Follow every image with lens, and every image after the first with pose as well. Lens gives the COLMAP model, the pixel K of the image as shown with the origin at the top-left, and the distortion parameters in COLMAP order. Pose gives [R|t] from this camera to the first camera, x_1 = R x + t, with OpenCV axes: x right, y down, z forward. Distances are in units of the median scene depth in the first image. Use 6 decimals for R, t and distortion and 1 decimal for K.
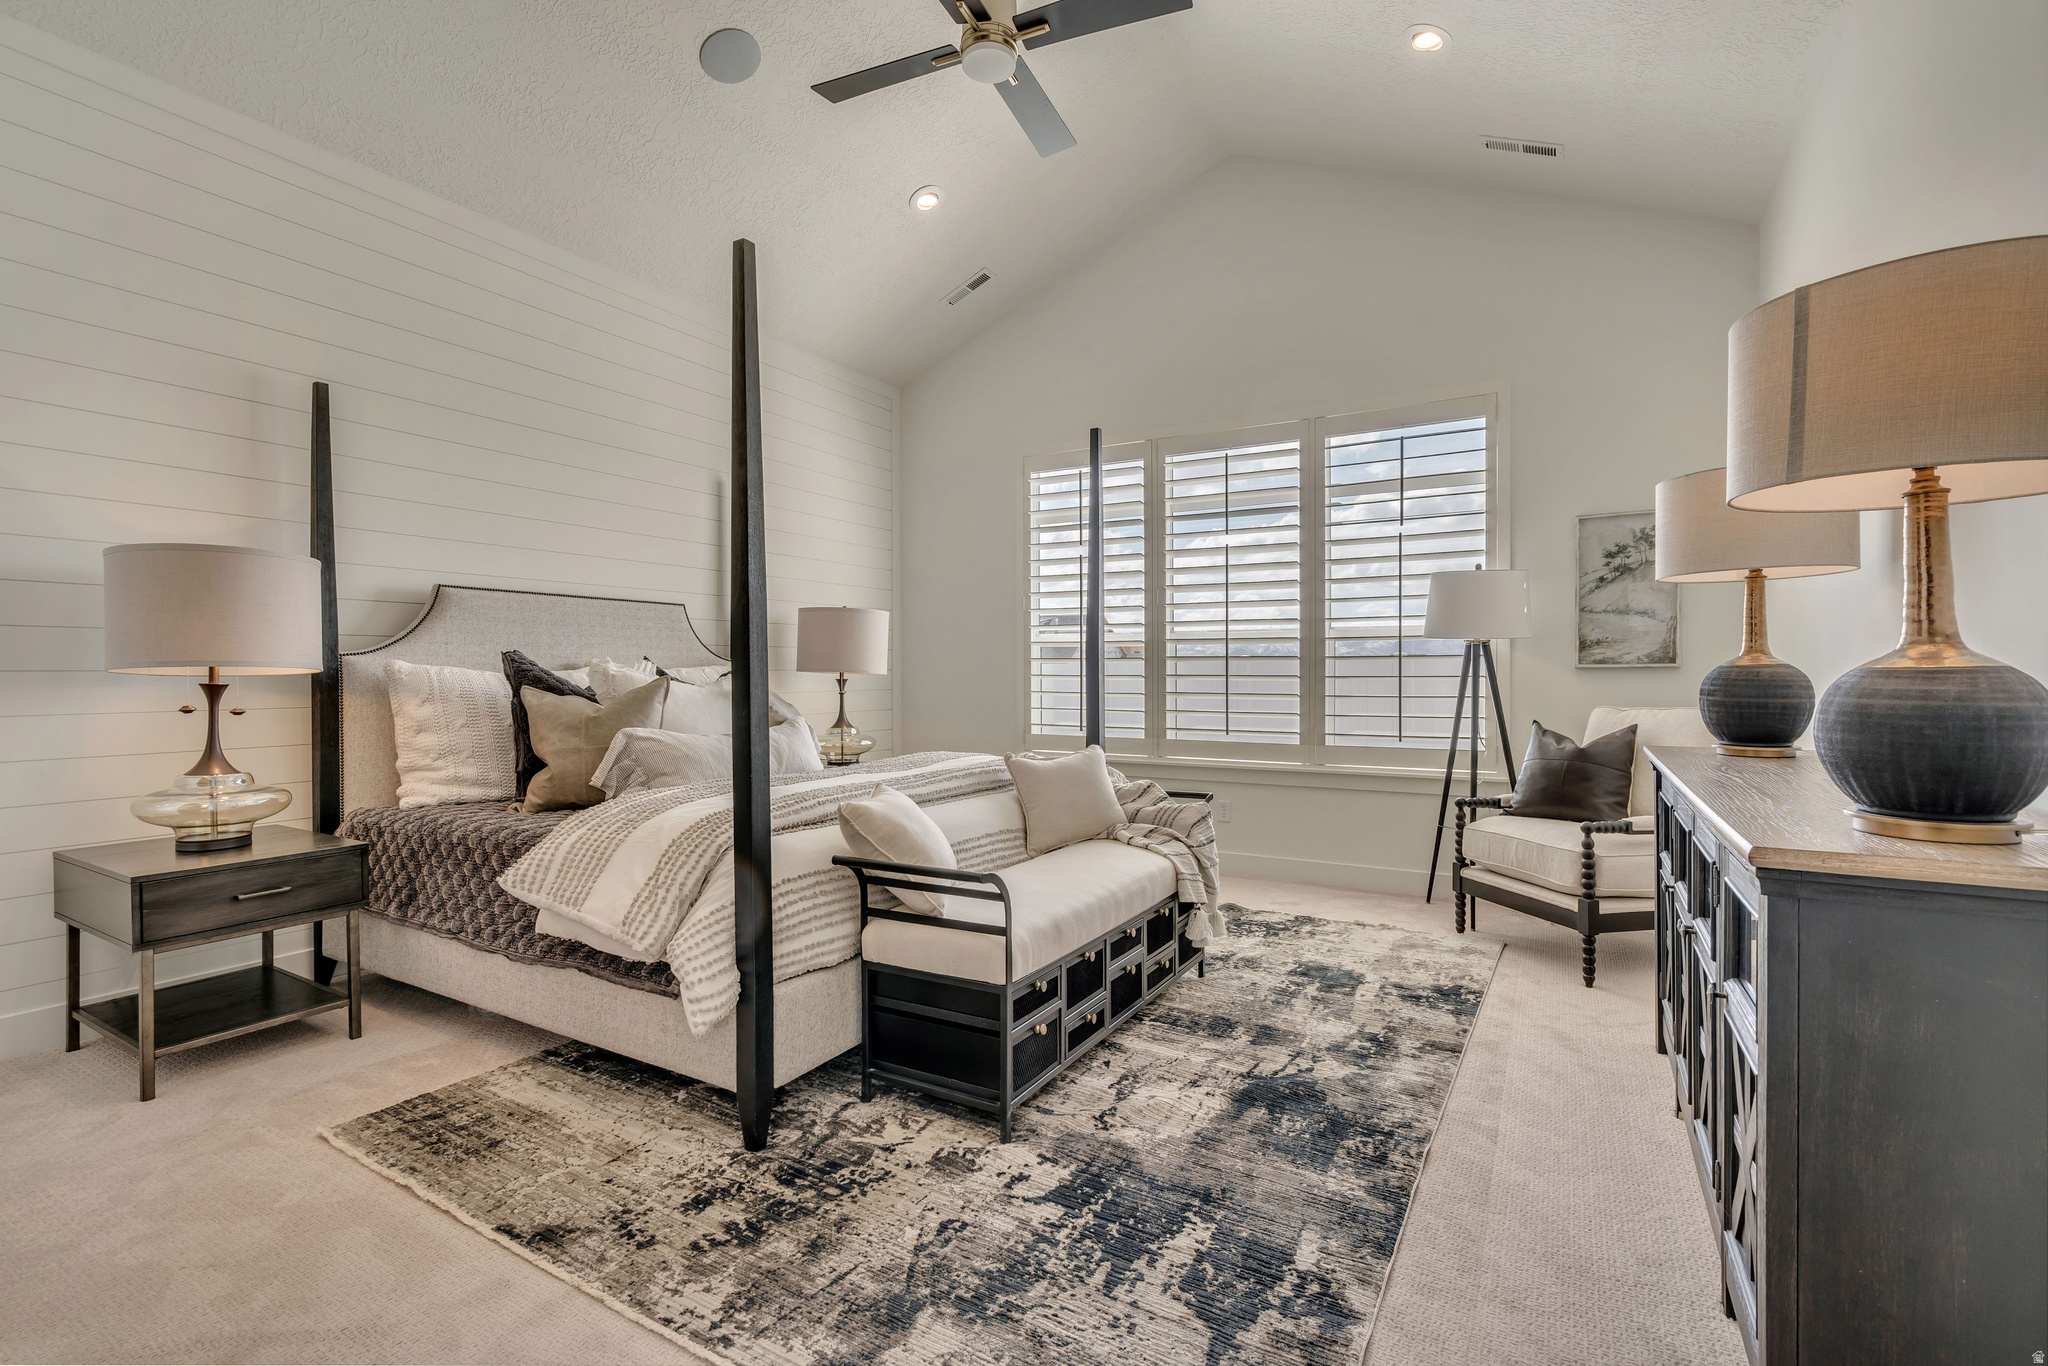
lens RADIAL K [[919.9, 0, 1019.7], [0, 919.9, 675.8], [0, 0, 1]] dist [-0.002940, -0.000118]
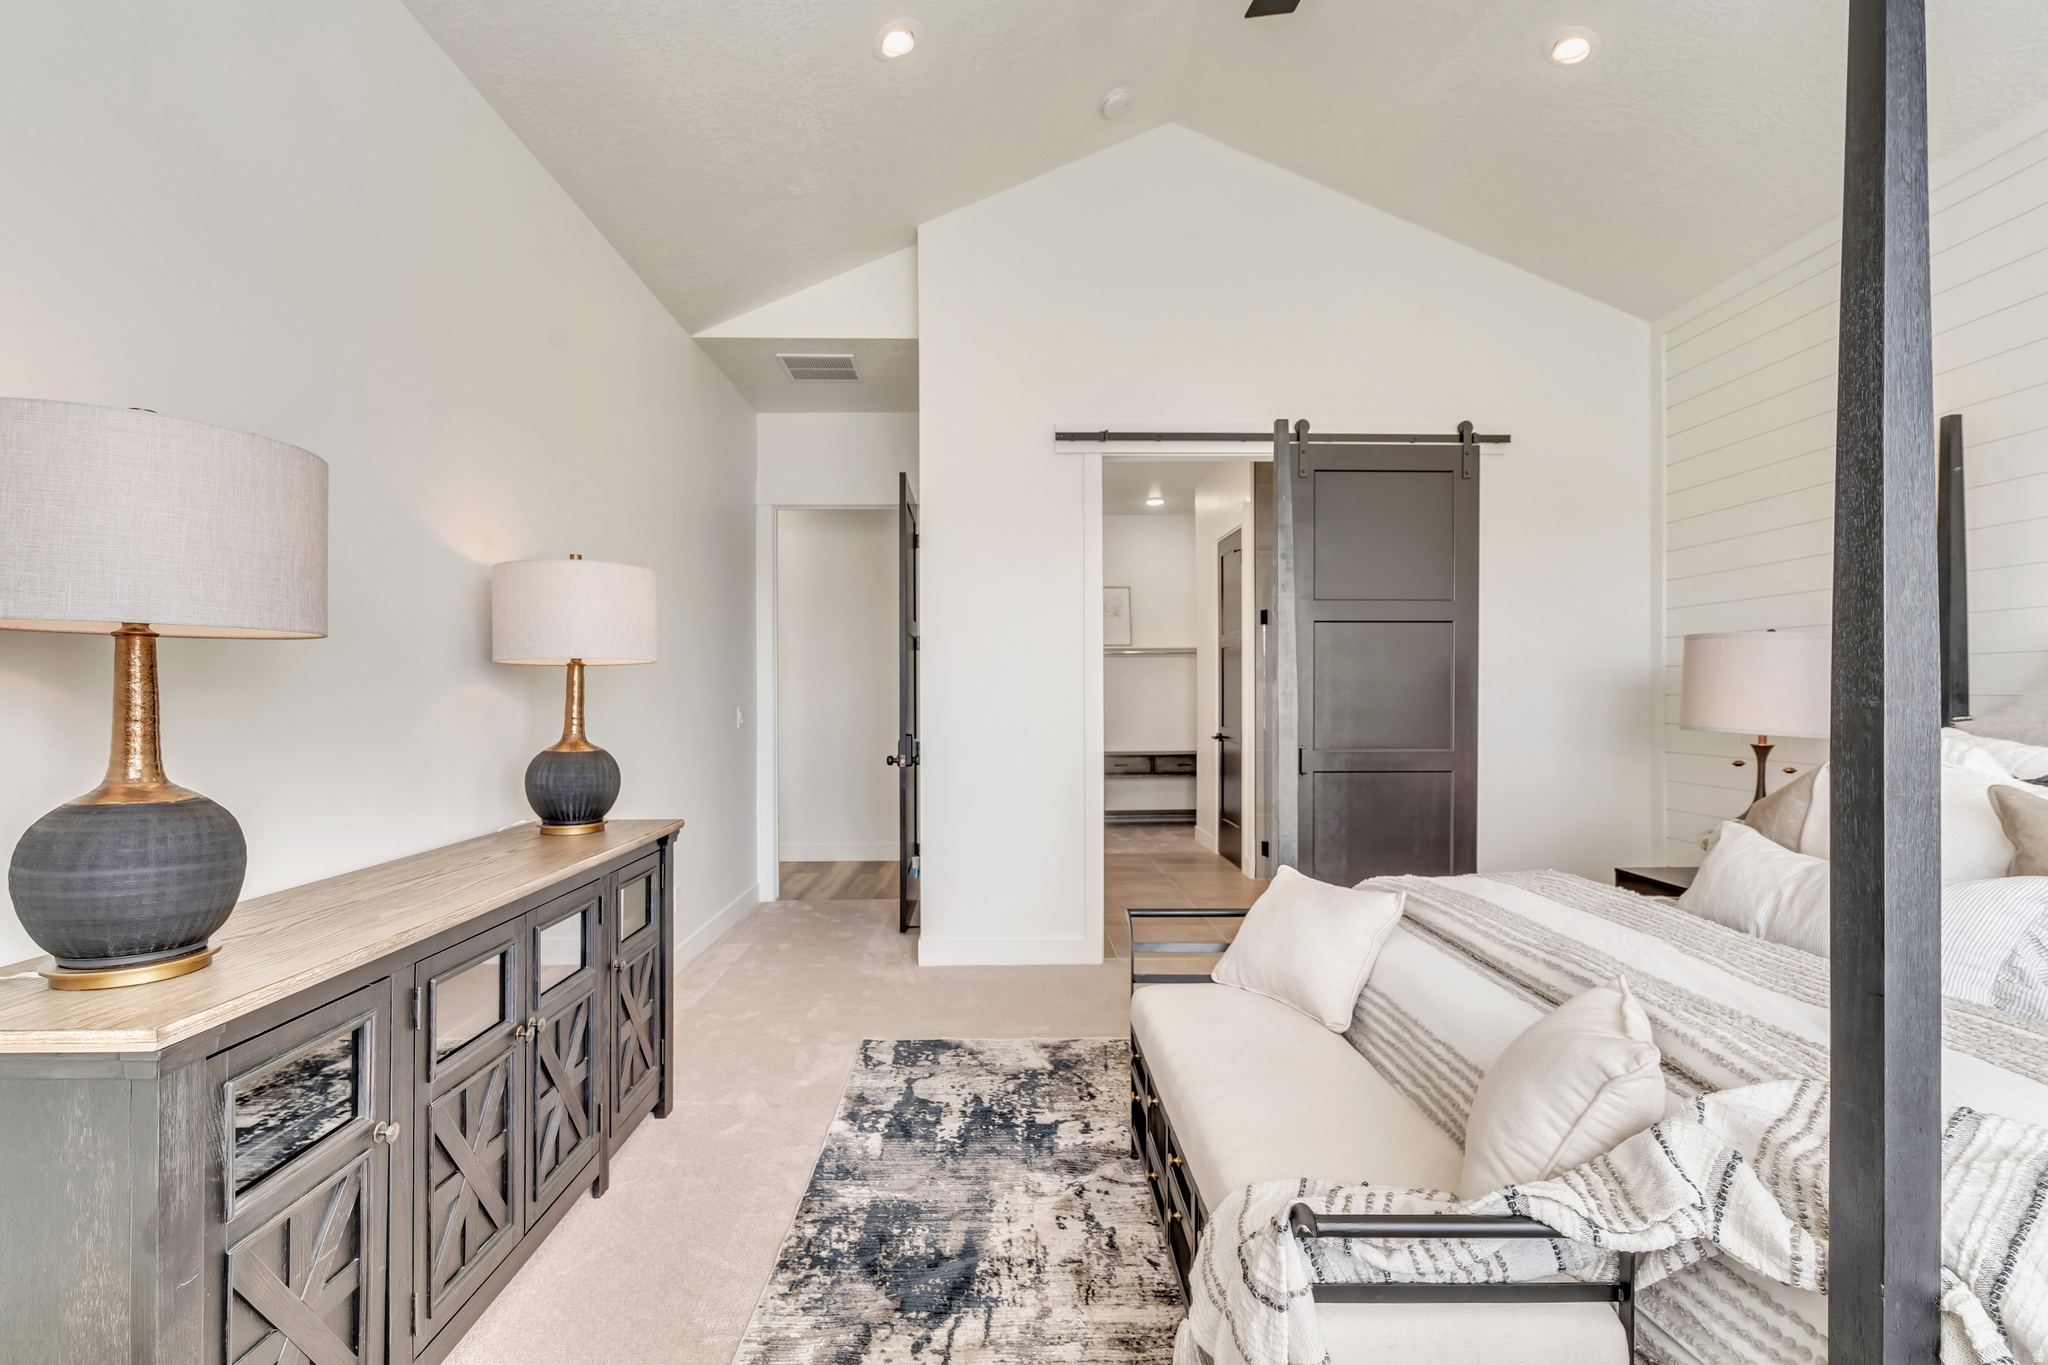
lens RADIAL K [[919.9, 0, 1015.5], [0, 919.9, 684.3], [0, 0, 1]] dist [-0.002940, -0.000118]
pose [[-0.848106, -0.000662, -0.529827, 0.787138], [0.002418, 0.999984, -0.005120, -0.090738], [0.529821, -0.005623, -0.848091, 2.067205]]
